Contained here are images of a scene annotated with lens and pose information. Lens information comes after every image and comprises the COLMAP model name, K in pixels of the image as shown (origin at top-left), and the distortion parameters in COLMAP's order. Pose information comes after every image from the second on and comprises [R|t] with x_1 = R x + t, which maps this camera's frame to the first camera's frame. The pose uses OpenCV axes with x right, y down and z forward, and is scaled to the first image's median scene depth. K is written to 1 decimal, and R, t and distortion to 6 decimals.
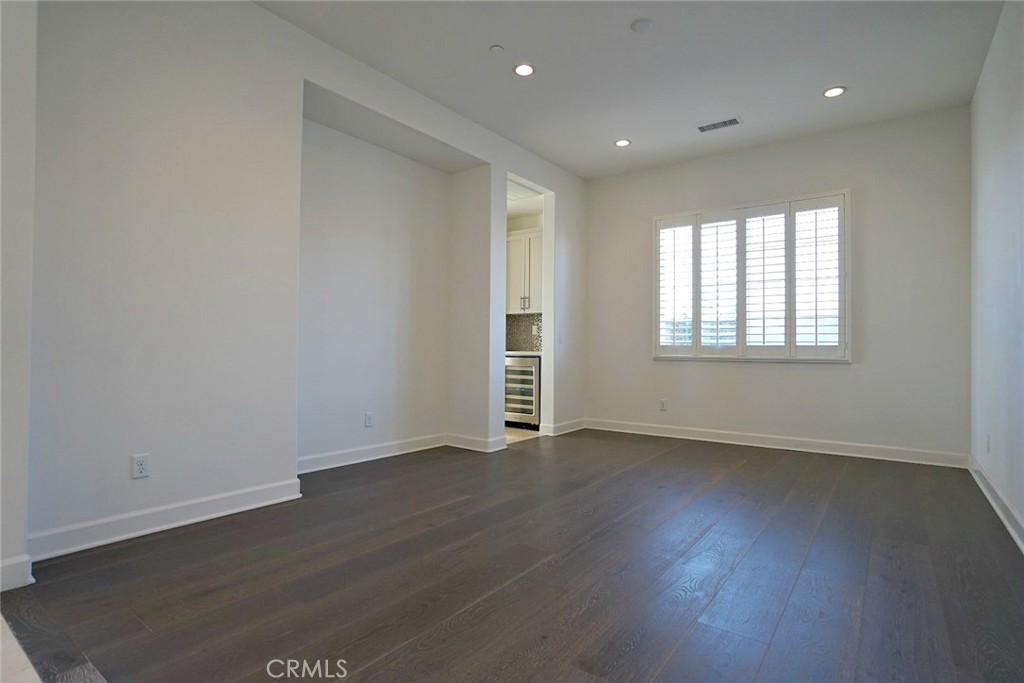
lens RADIAL K [[491.7, 0, 508.5], [0, 491.7, 338.5], [0, 0, 1]] dist [-0.024991, 0.000176]
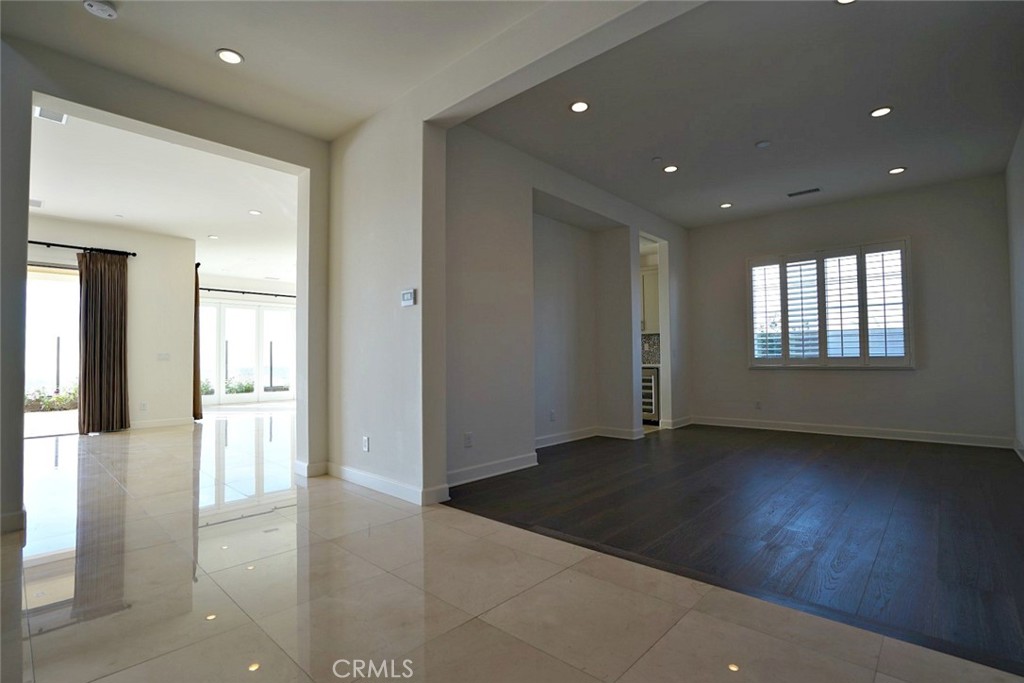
lens RADIAL K [[480.5, 0, 505.0], [0, 480.5, 339.8], [0, 0, 1]] dist [-0.023216, 0.001531]
pose [[0.996608, -0.019563, -0.079933, -0.269544], [0.017759, 0.999573, -0.023223, -0.017359], [0.080354, 0.021725, 0.996530, -0.330369]]
